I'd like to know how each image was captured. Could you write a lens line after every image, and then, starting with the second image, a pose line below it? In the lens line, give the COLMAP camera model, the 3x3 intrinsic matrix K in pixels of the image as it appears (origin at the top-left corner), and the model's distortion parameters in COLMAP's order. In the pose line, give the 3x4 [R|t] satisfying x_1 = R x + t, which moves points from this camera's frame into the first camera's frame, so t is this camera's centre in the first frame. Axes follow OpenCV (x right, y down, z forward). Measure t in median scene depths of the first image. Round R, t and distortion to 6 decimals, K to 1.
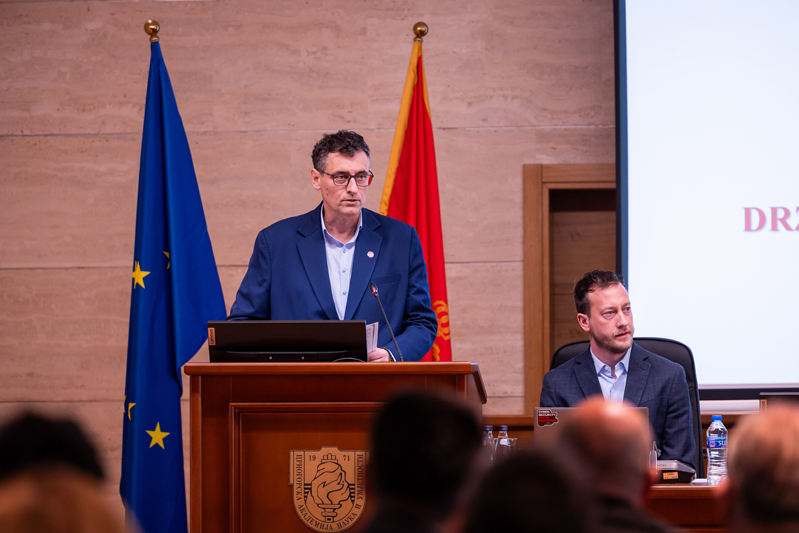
lens RADIAL K [[4208.9, 0, 399.5], [0, 4208.9, 266.5], [0, 0, 1]] dist [0.004354, 5.951251]
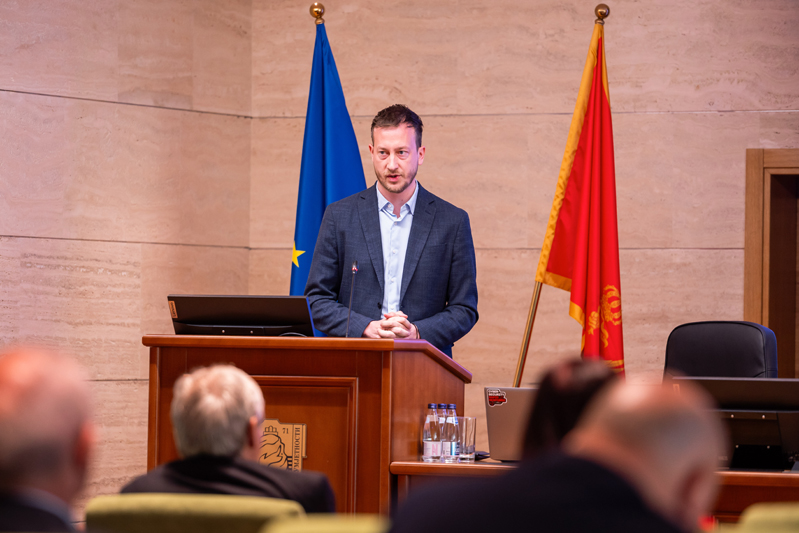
lens RADIAL K [[4556.7, 0, 399.5], [0, 4556.7, 266.5], [0, 0, 1]] dist [0.080356, 4.360800]
pose [[0.943974, 0.015735, -0.329644, 0.302692], [-0.016430, 0.999865, 0.000678, 0.003620], [0.329610, 0.004776, 0.944105, -0.026822]]
